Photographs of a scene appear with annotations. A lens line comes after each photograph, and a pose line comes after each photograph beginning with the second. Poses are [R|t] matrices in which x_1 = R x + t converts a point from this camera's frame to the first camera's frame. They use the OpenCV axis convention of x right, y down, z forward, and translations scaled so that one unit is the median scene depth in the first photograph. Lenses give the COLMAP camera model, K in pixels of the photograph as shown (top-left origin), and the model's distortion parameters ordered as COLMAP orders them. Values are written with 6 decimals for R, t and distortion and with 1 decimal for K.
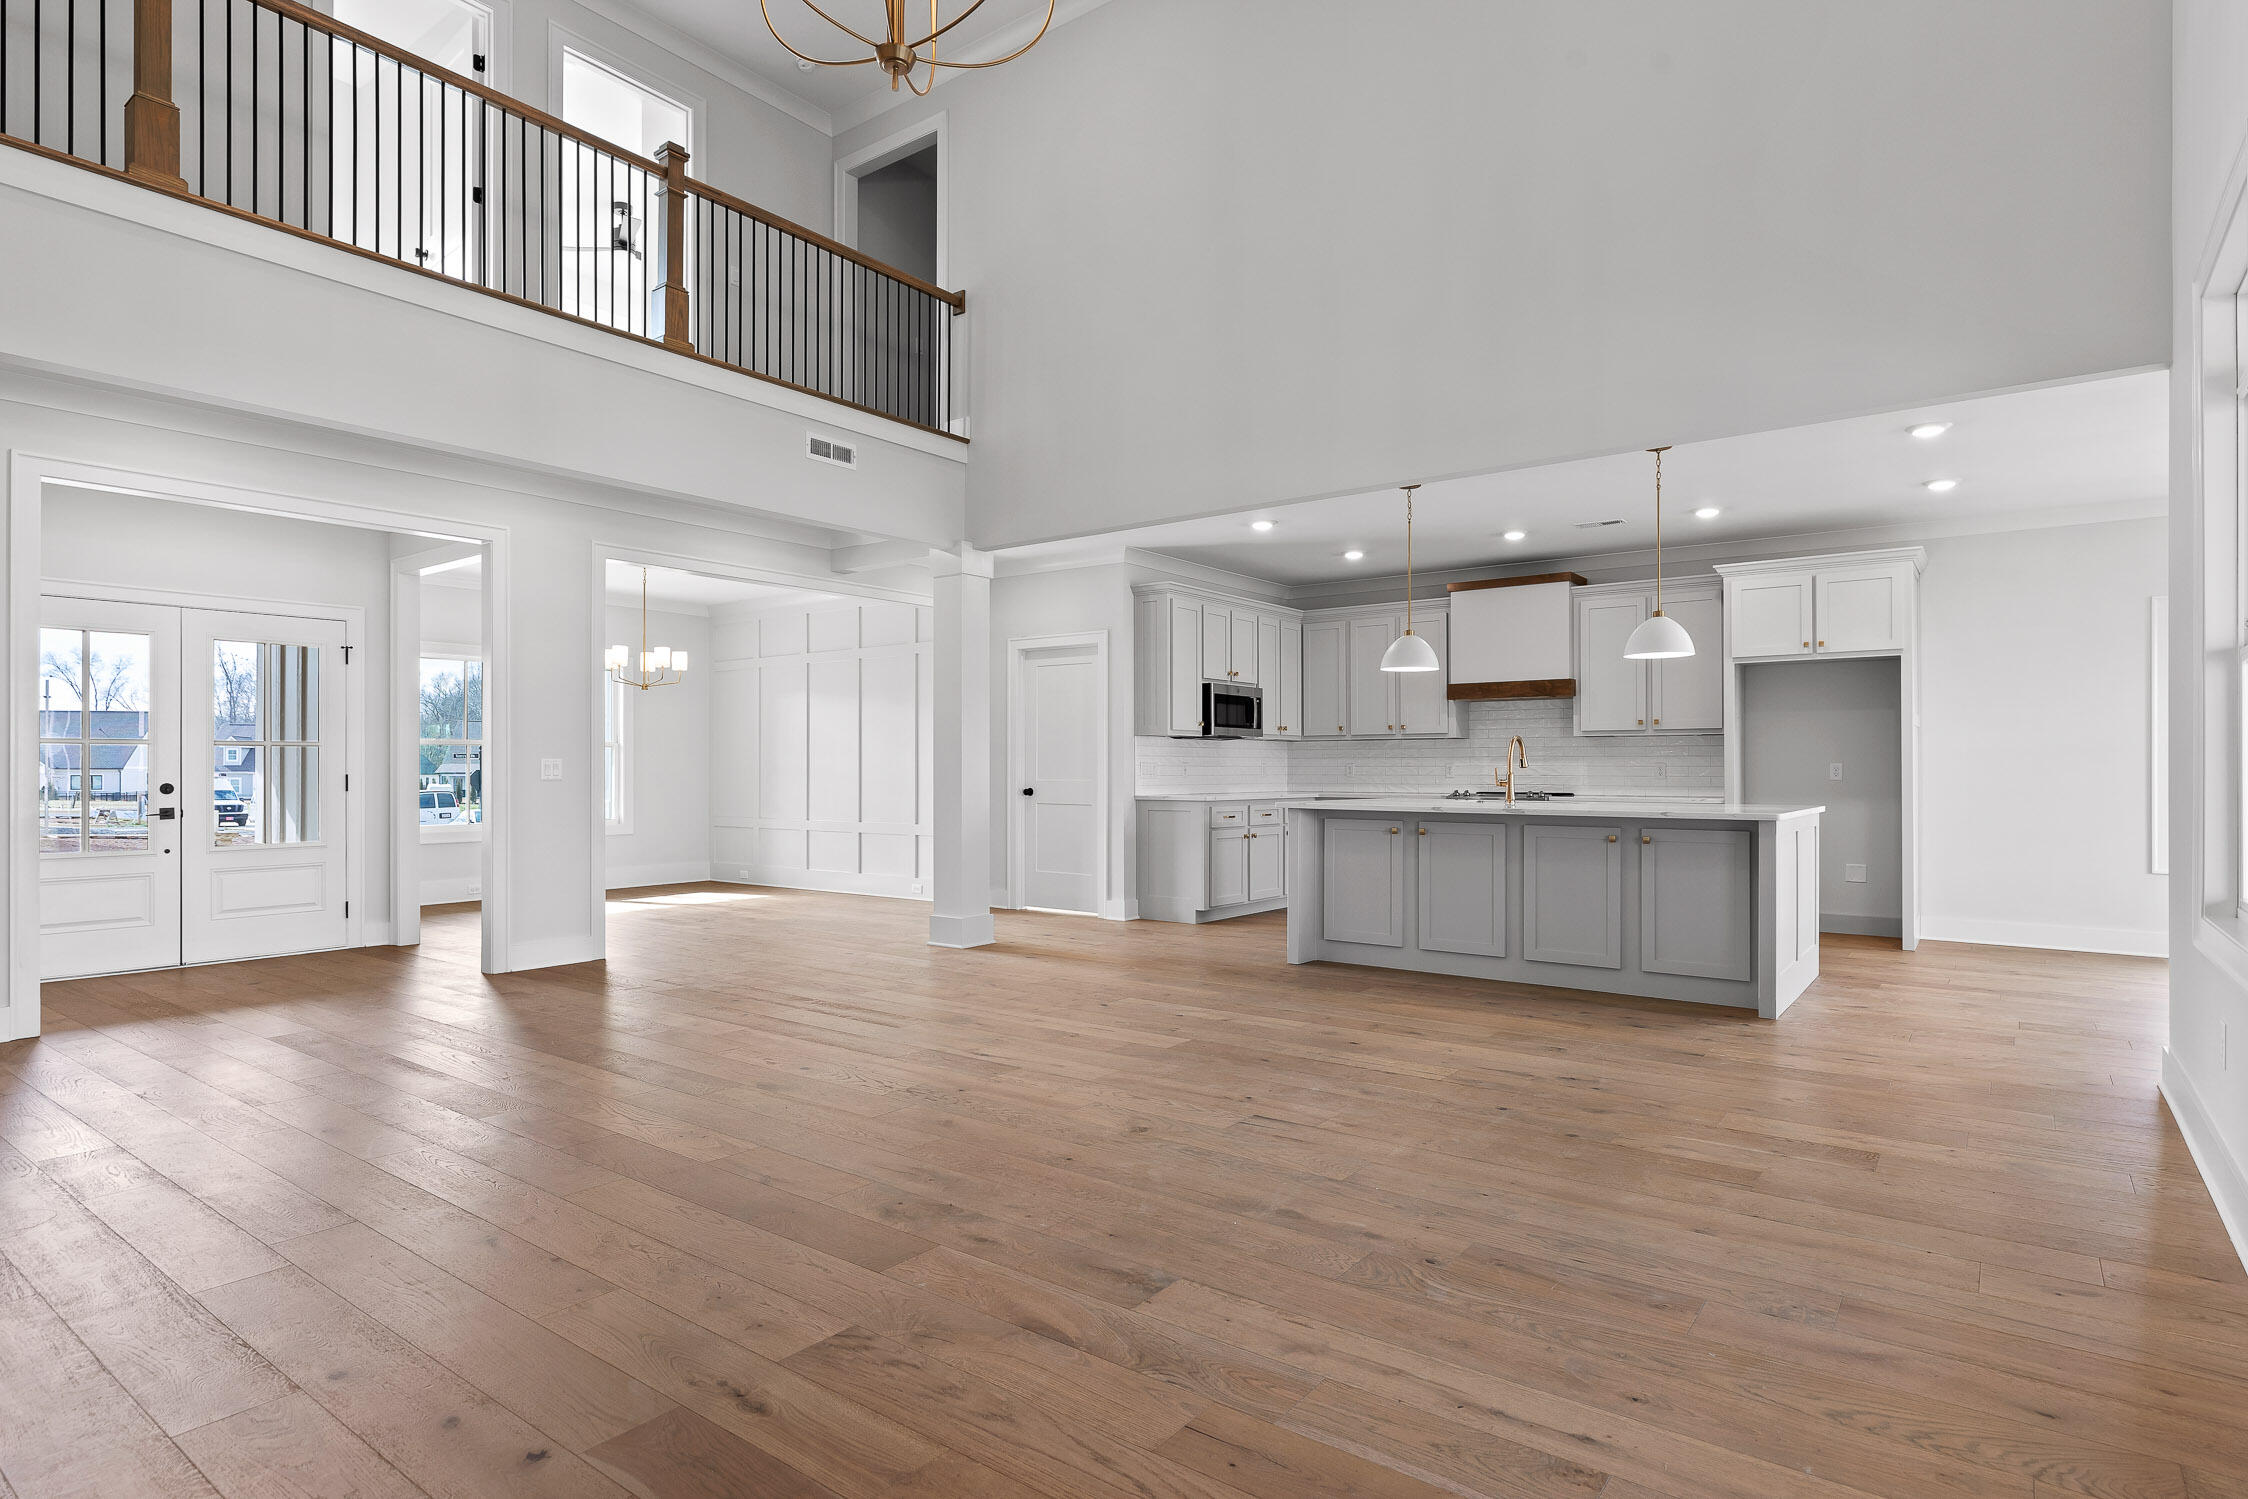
lens RADIAL K [[1164.6, 0, 1130.1], [0, 1164.6, 772.5], [0, 0, 1]] dist [0.001463, 0.000648]
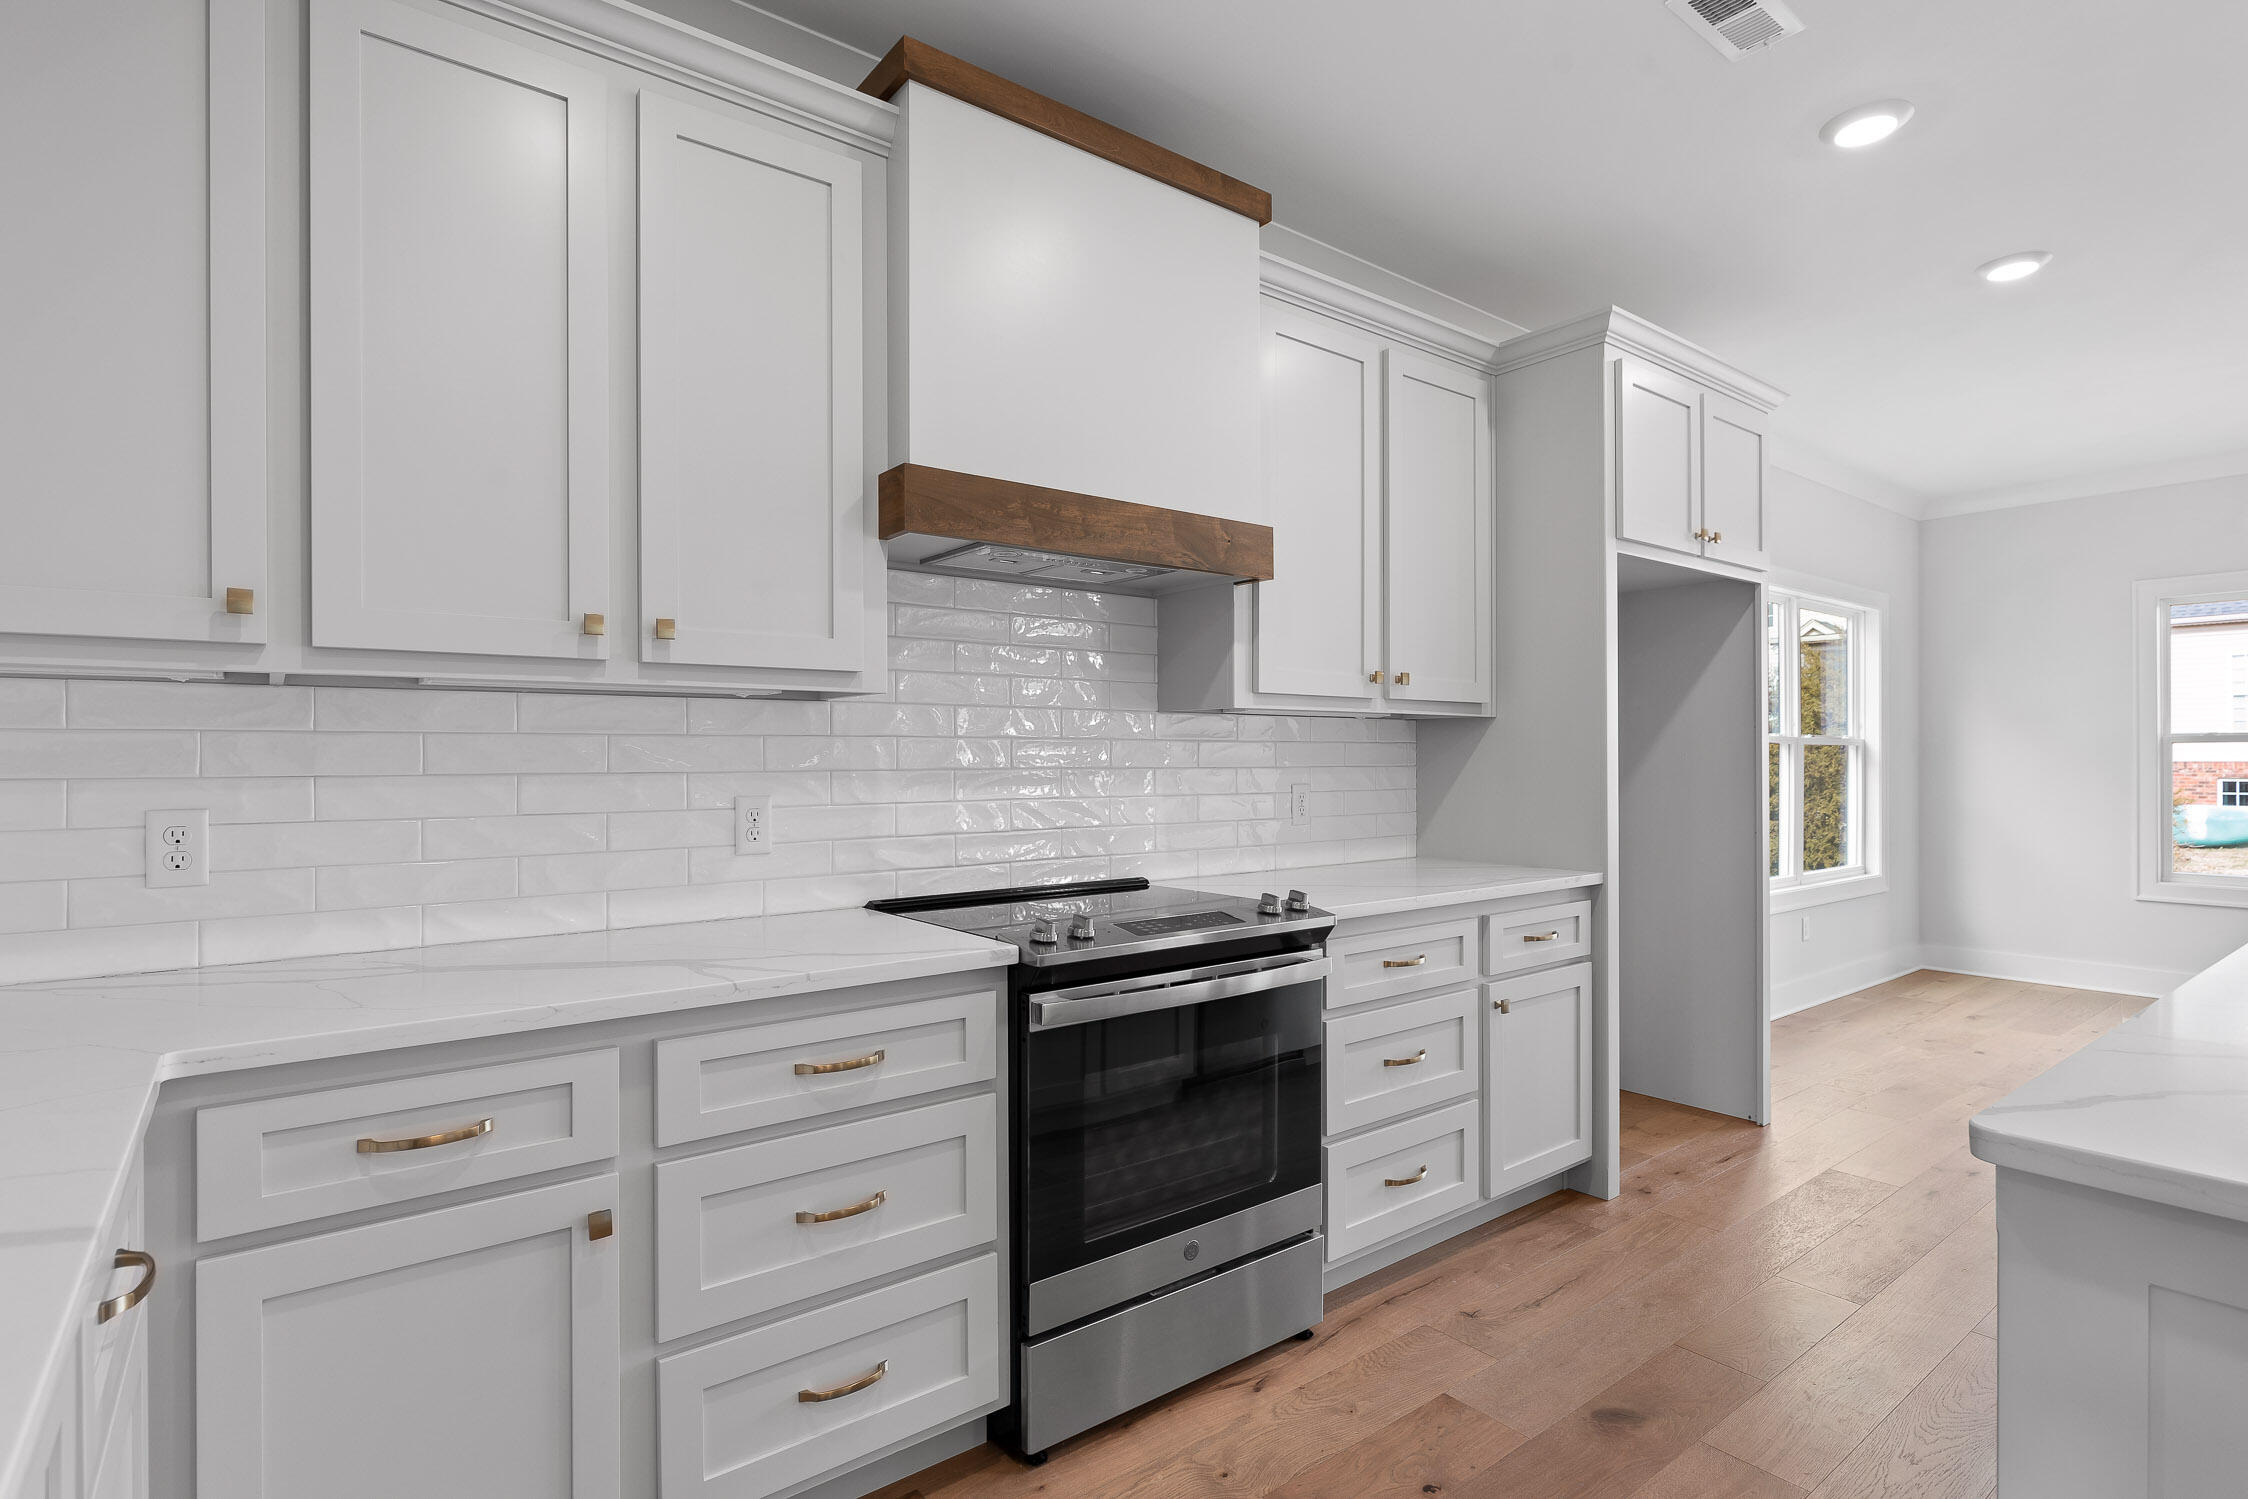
lens RADIAL K [[1121.5, 0, 1131.2], [0, 1121.5, 759.5], [0, 0, 1]] dist [-0.004393, -0.000901]
pose [[0.261478, -0.004330, 0.965200, 0.072691], [0.005329, 0.999981, 0.003042, -0.018068], [-0.965195, 0.004348, 0.261496, 0.959907]]
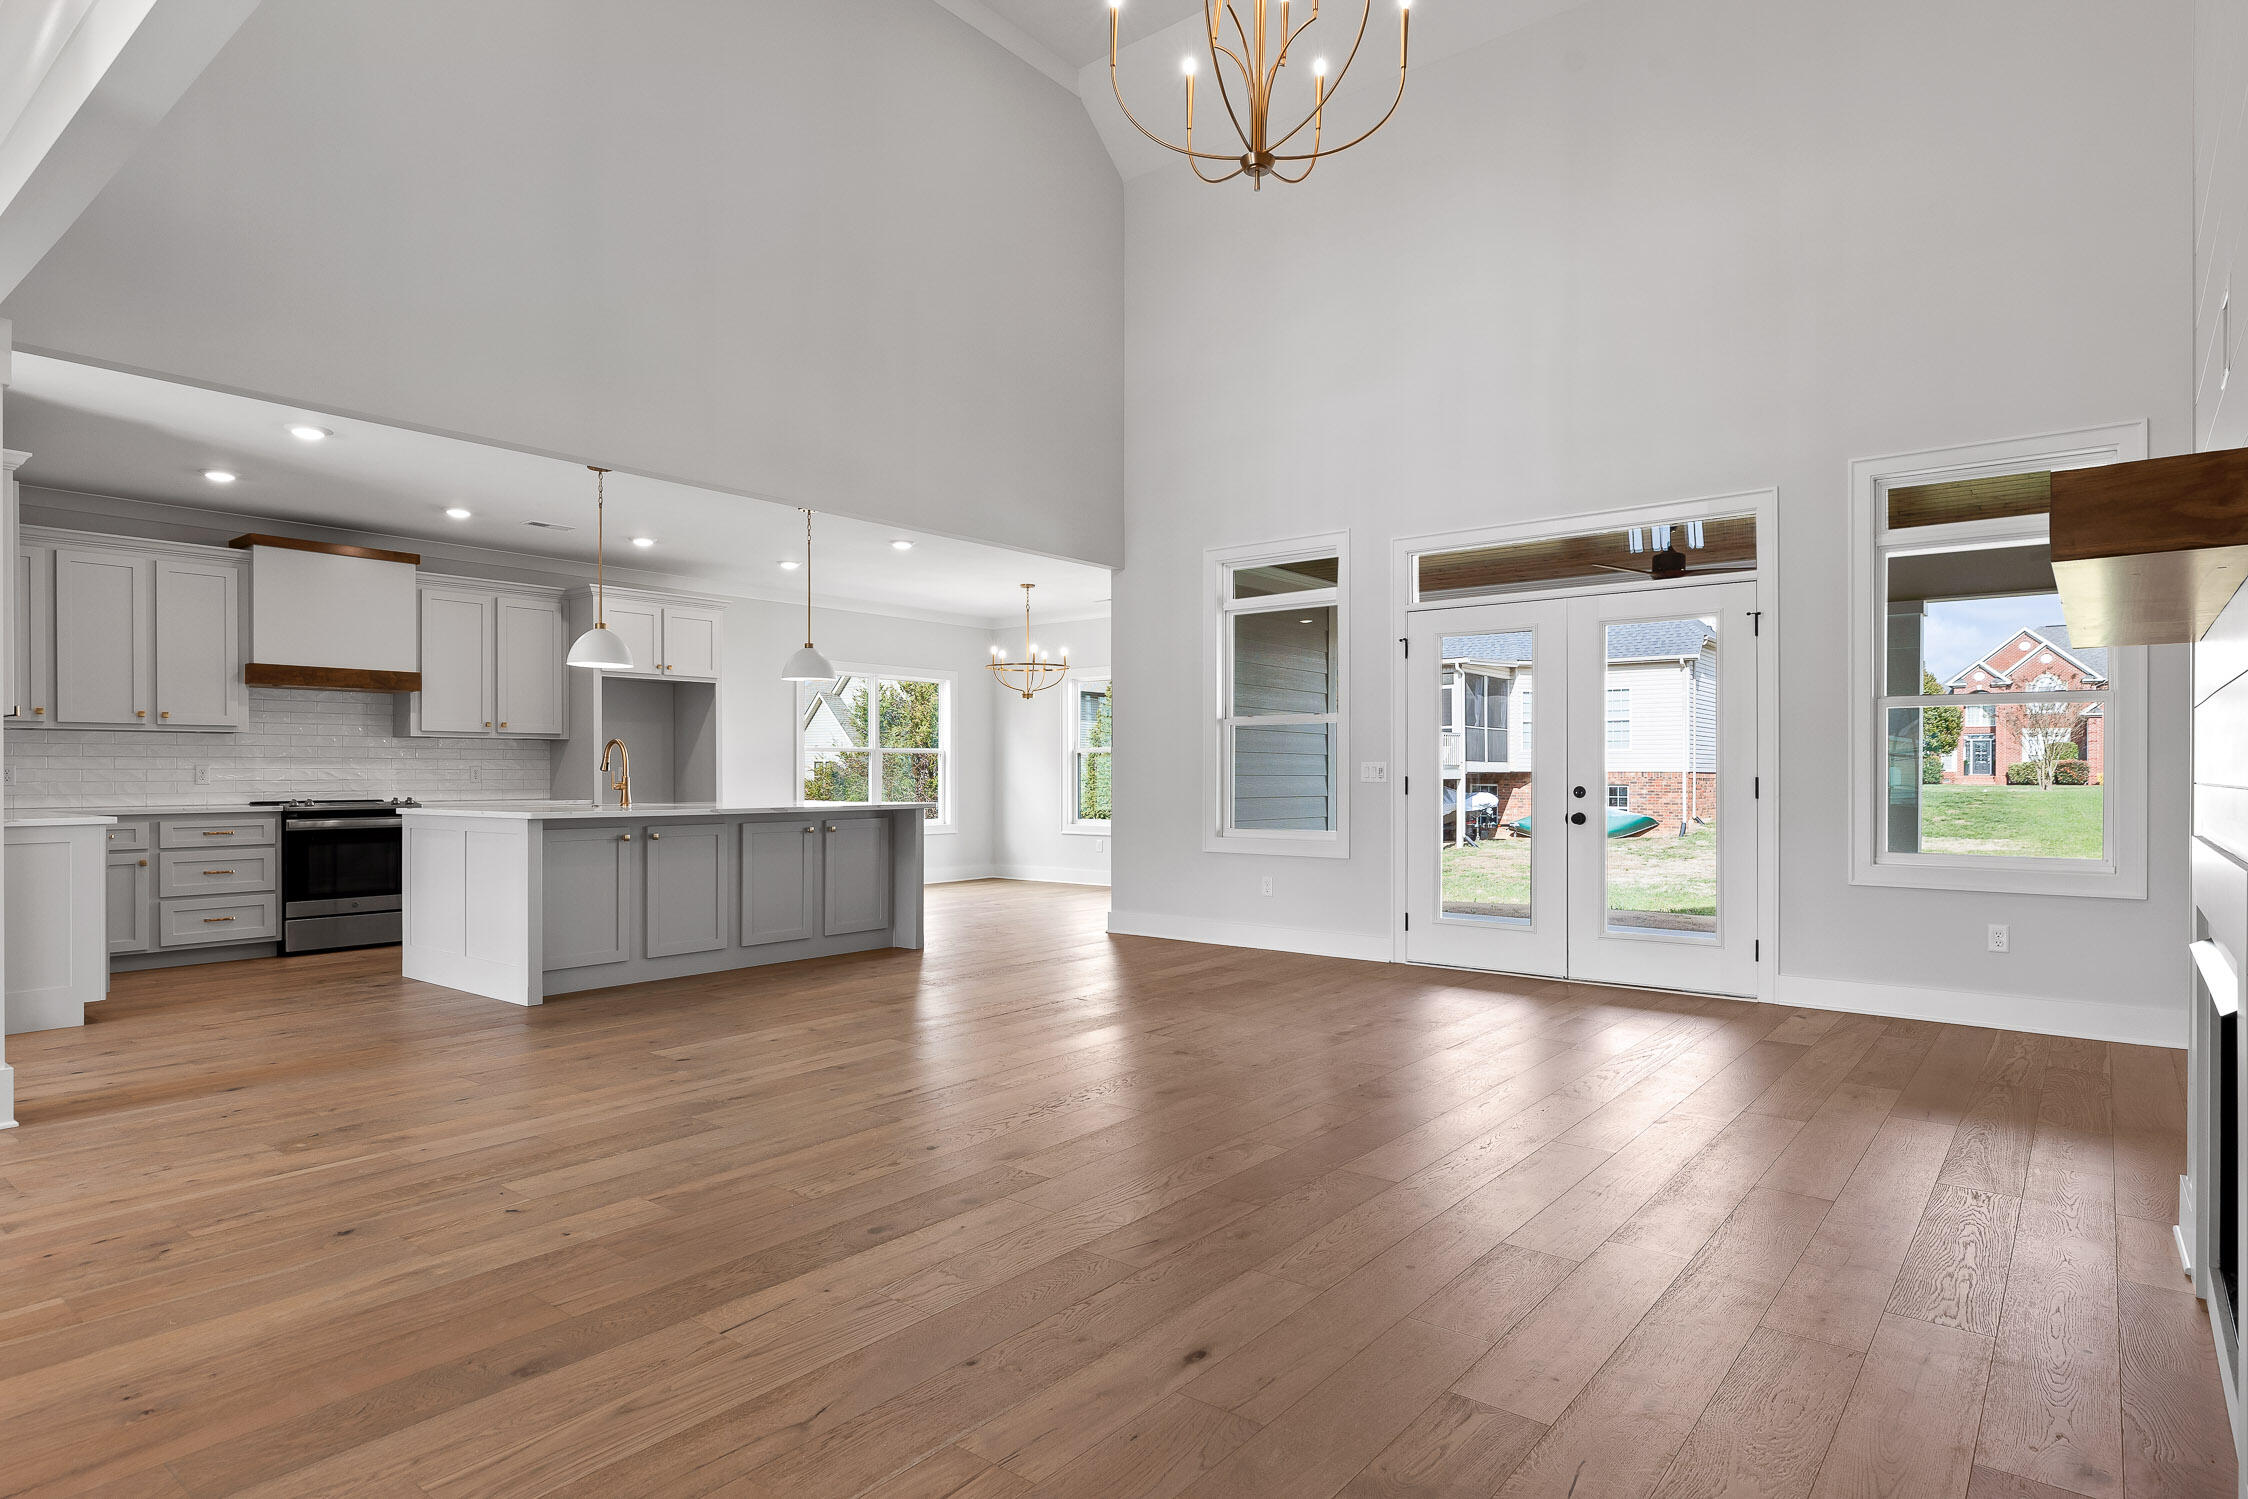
lens RADIAL K [[1223.4, 0, 1127.8], [0, 1223.4, 772.9], [0, 0, 1]] dist [0.003401, 0.001579]
pose [[0.033211, -0.001218, 0.999448, -0.554091], [0.006464, 0.999979, 0.001003, -0.000249], [-0.999427, 0.006427, 0.033218, 0.421252]]
